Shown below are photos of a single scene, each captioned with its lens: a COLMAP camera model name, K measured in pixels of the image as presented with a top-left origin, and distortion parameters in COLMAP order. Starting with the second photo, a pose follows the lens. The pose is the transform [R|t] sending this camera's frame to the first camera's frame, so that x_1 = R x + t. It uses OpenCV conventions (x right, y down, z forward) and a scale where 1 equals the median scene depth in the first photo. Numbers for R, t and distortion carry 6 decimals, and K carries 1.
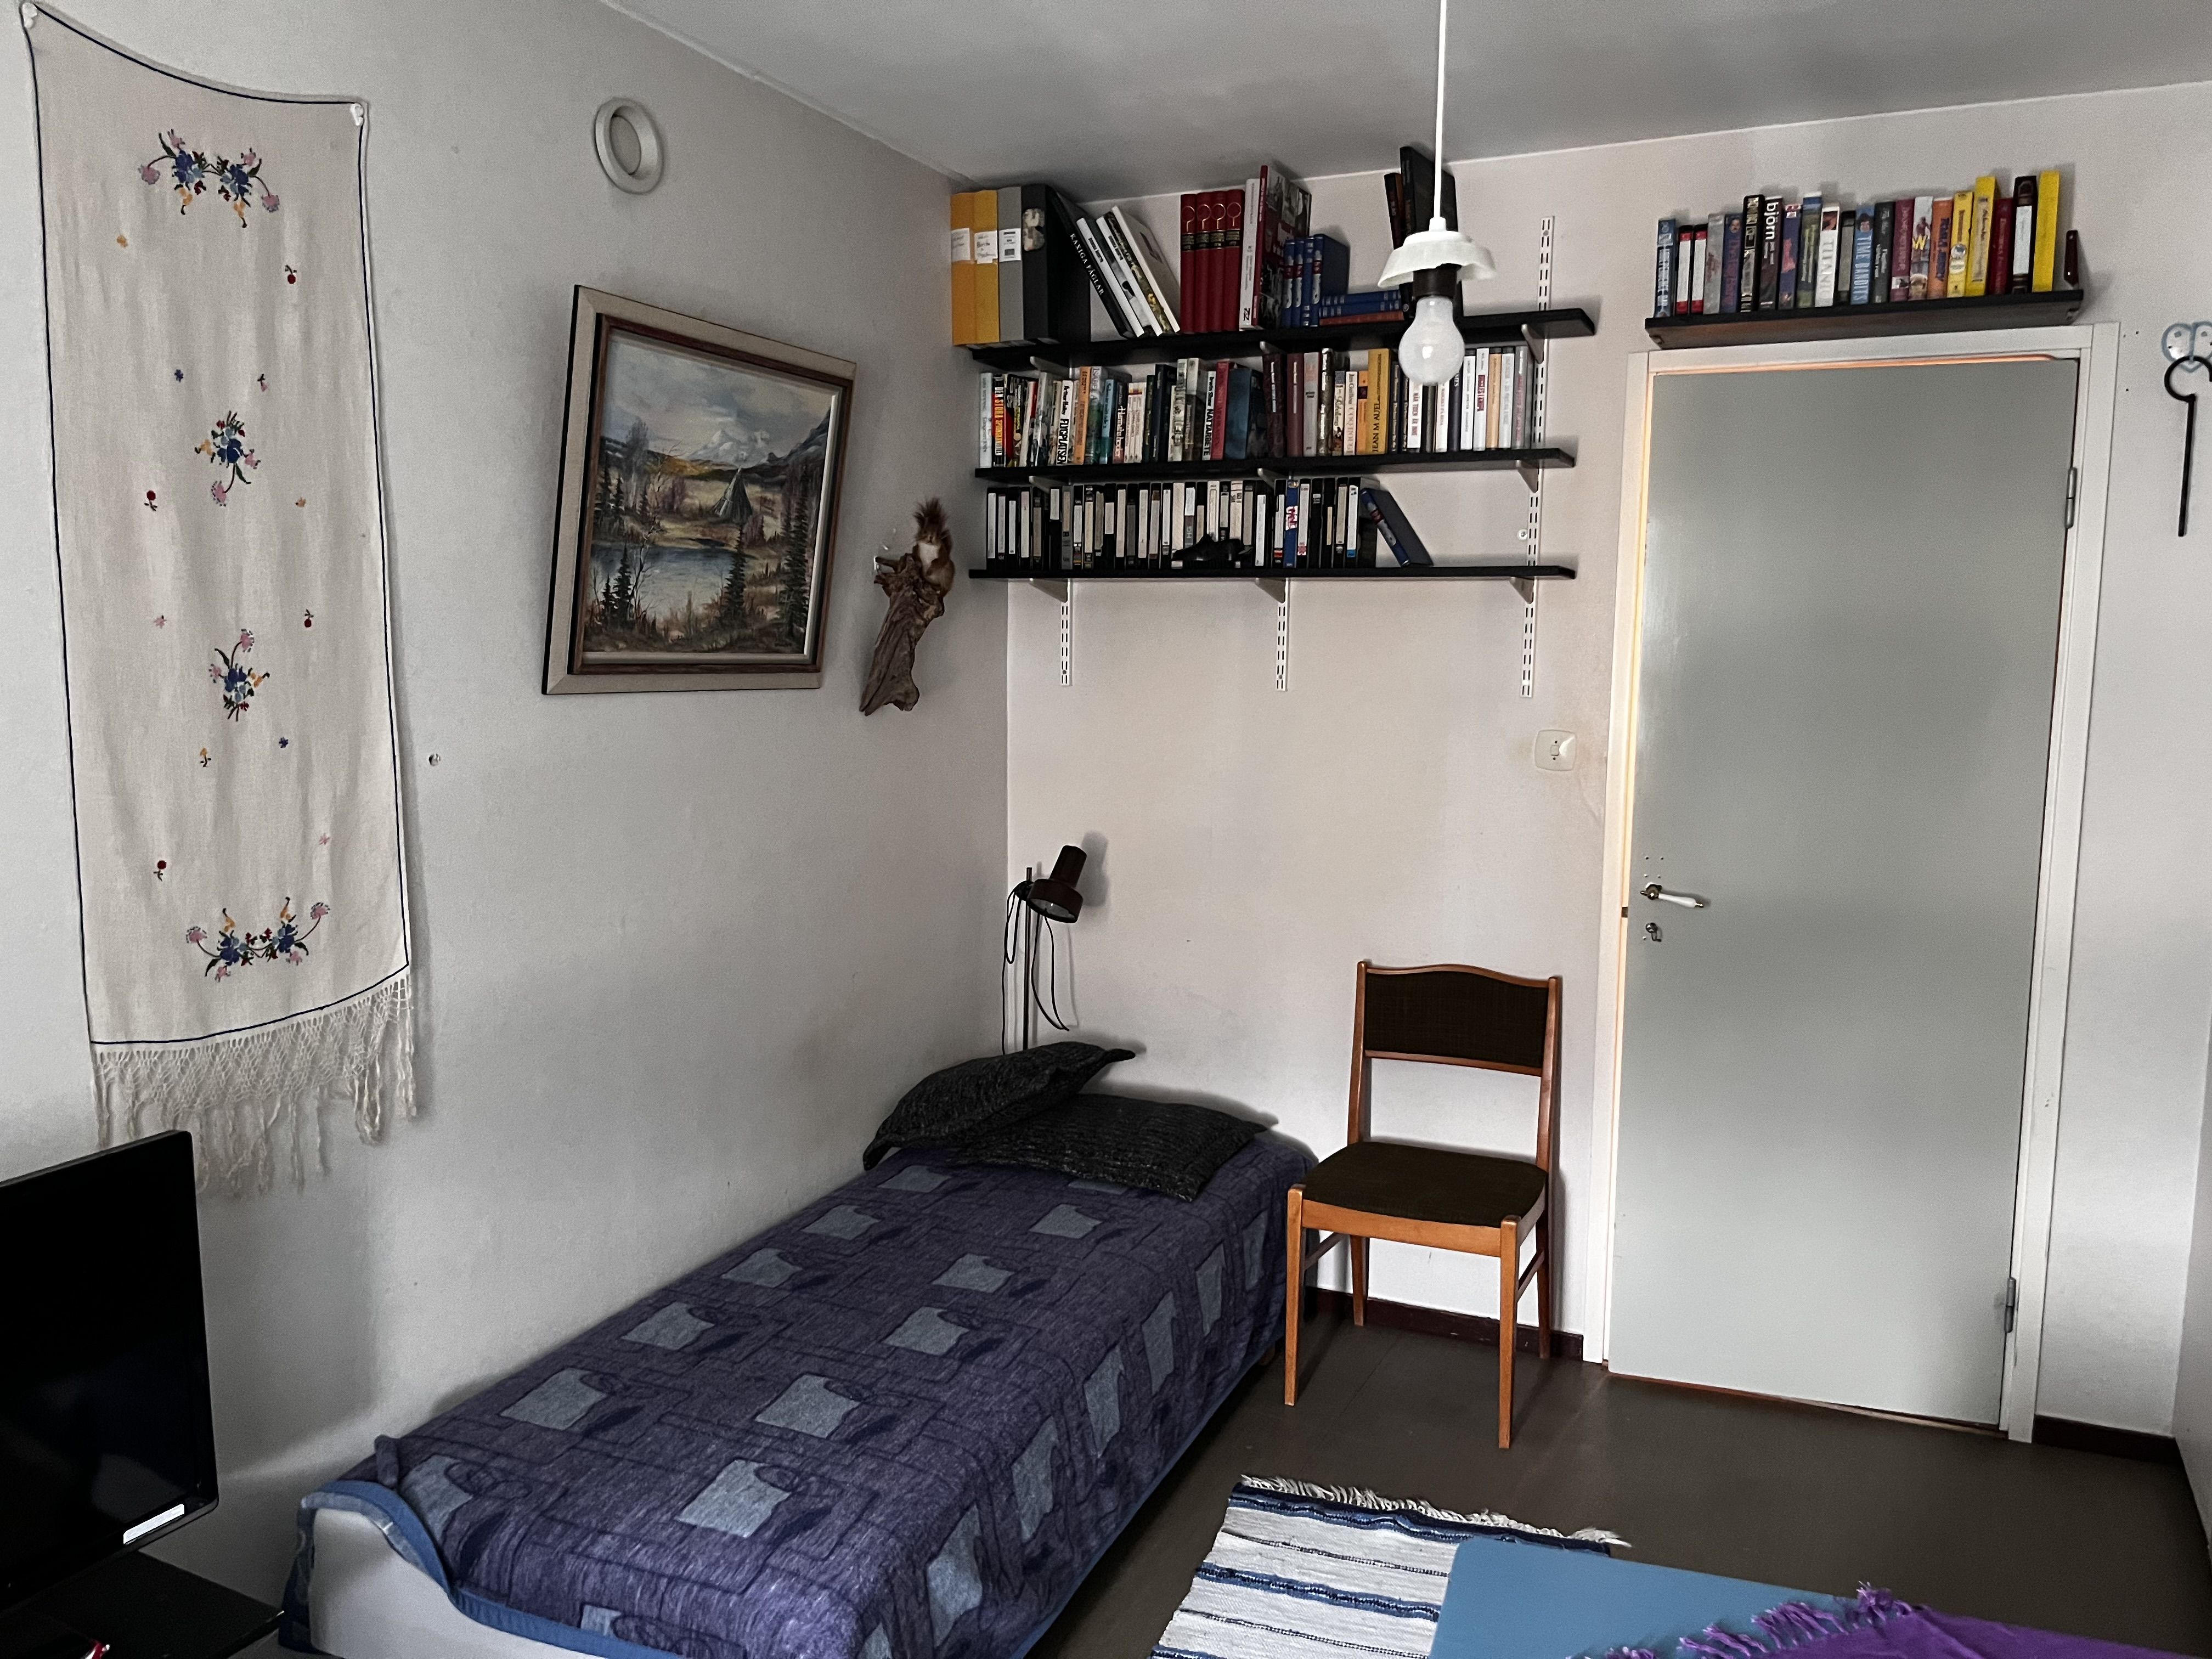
lens RADIAL K [[1682.4, 0, 1086.4], [0, 1682.4, 879.9], [0, 0, 1]] dist [-0.096075, -0.006045]
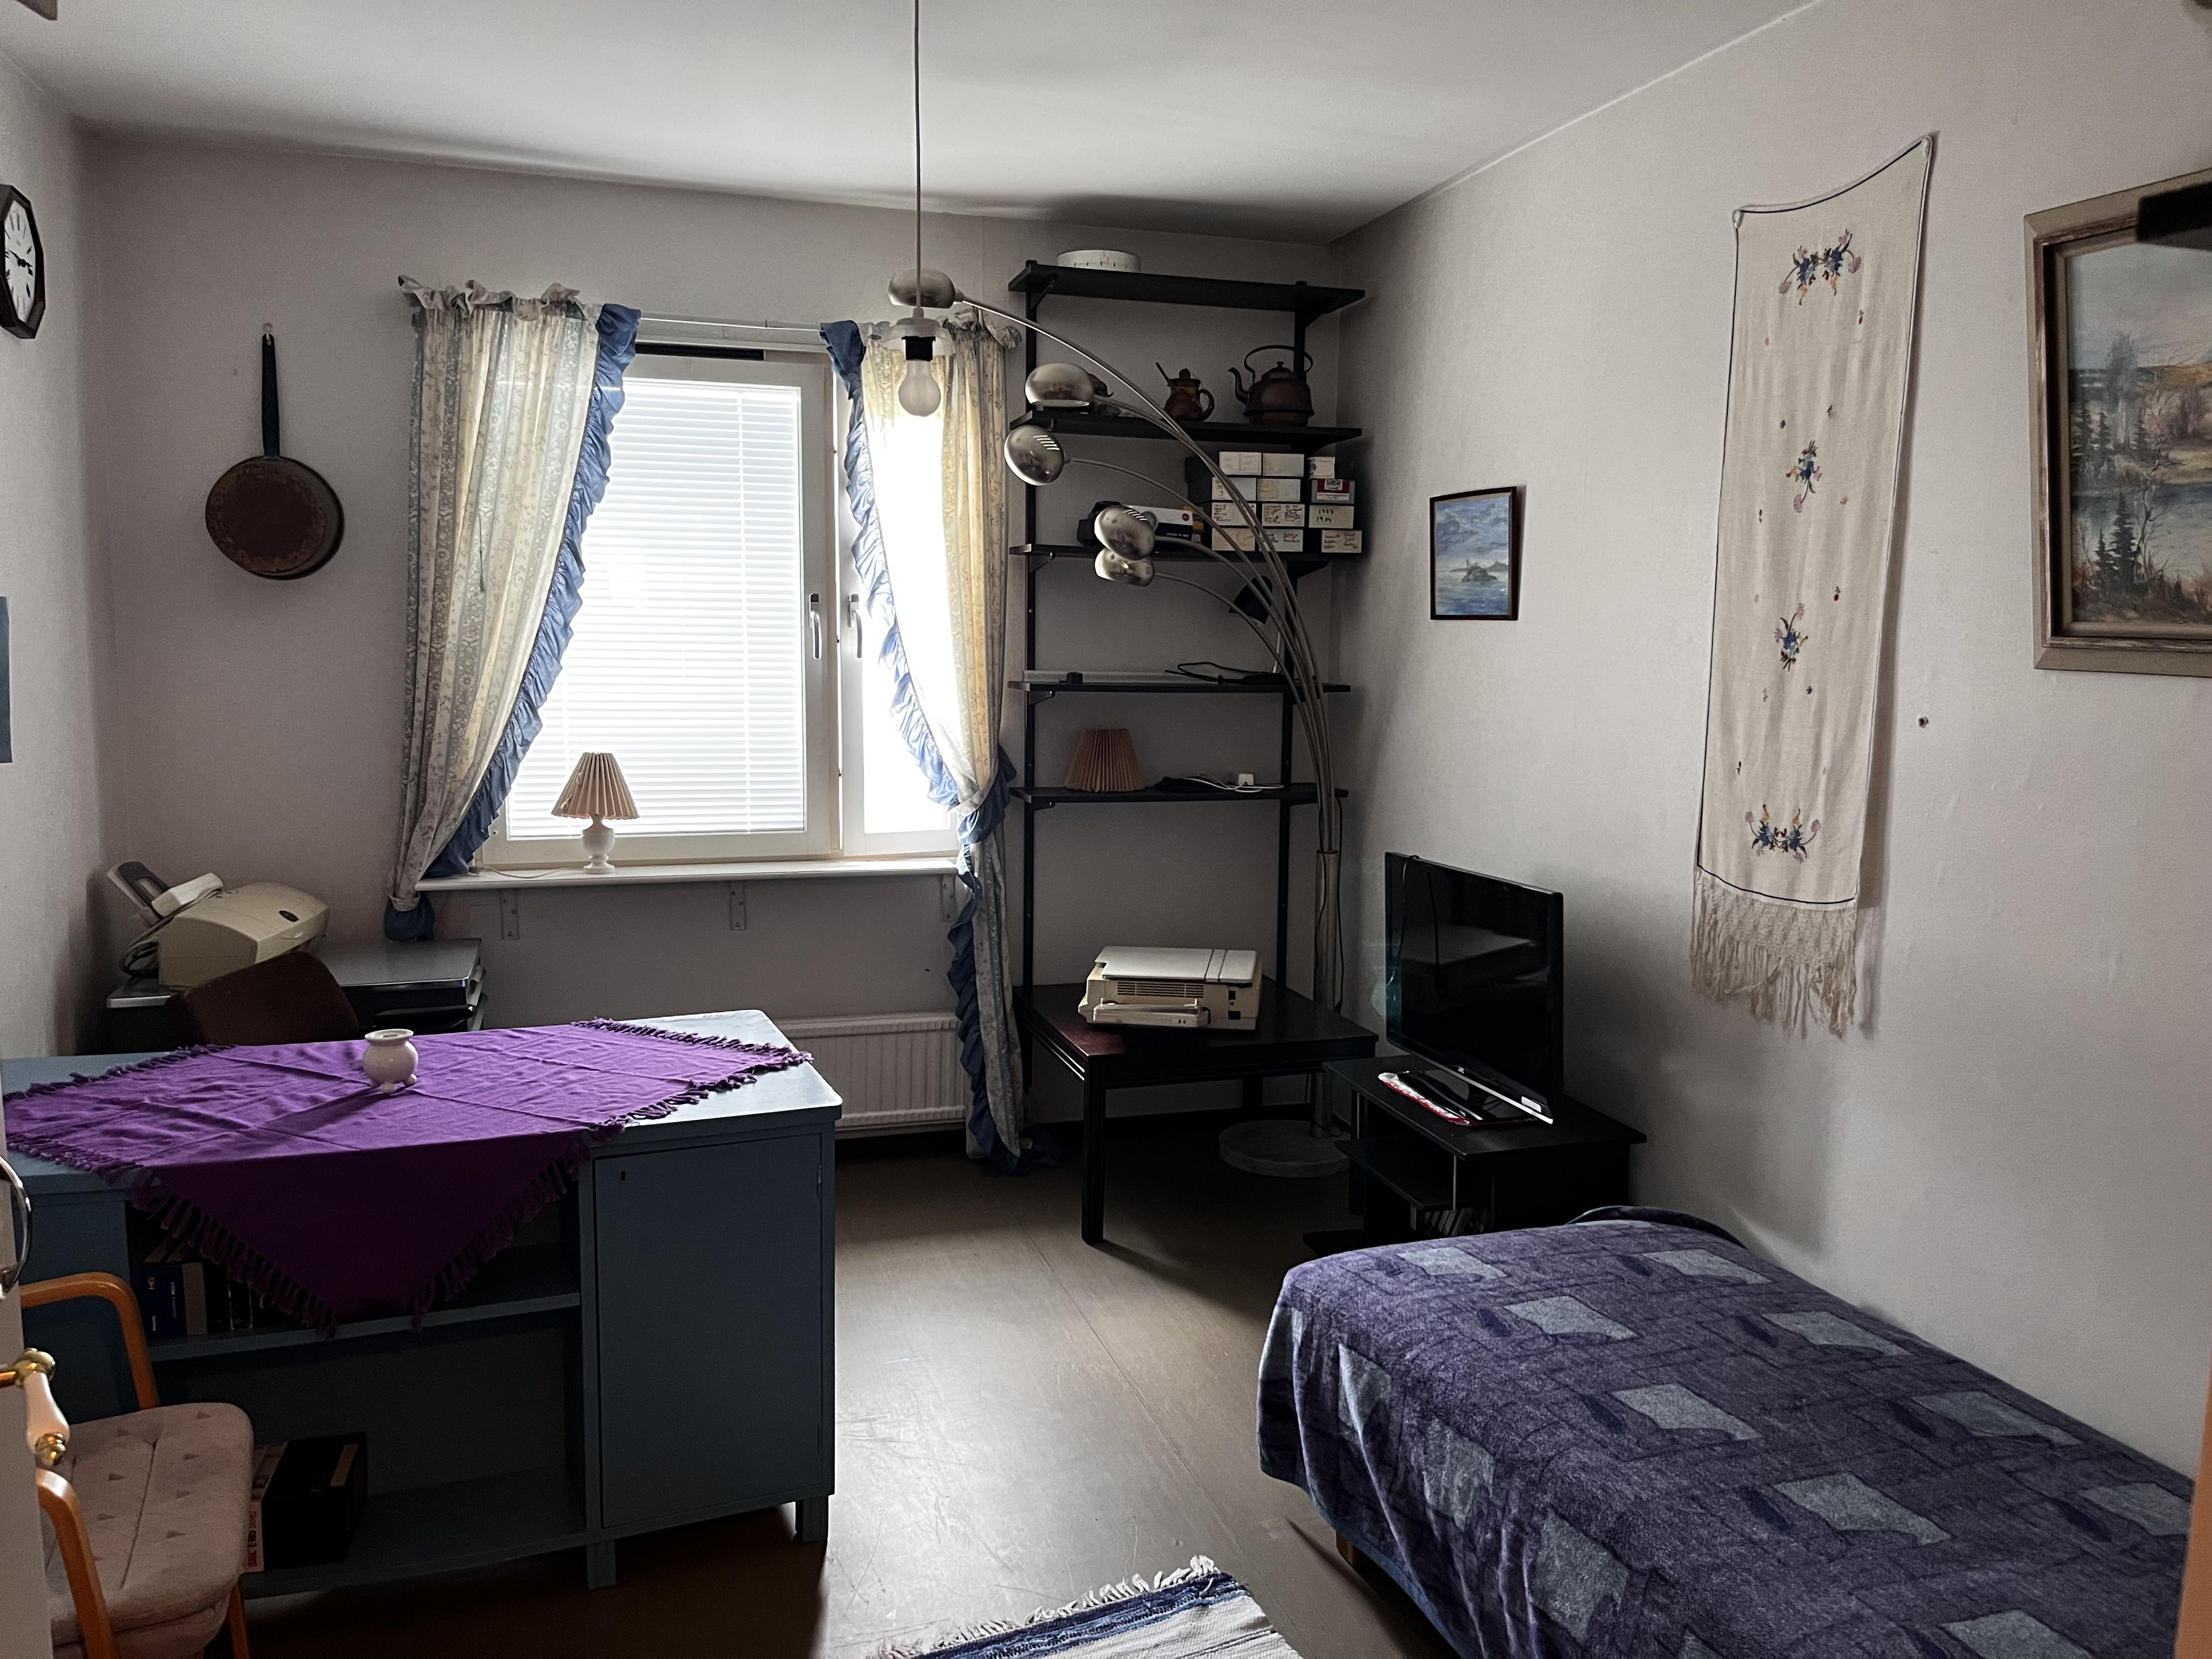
lens RADIAL K [[1682.4, 0, 1101.8], [0, 1682.4, 833.3], [0, 0, 1]] dist [-0.096075, -0.006045]
pose [[-0.769046, 0.066336, -0.635741, 0.742407], [-0.094976, 0.971700, 0.216283, -0.194020], [0.632097, 0.226712, -0.740982, 1.570550]]
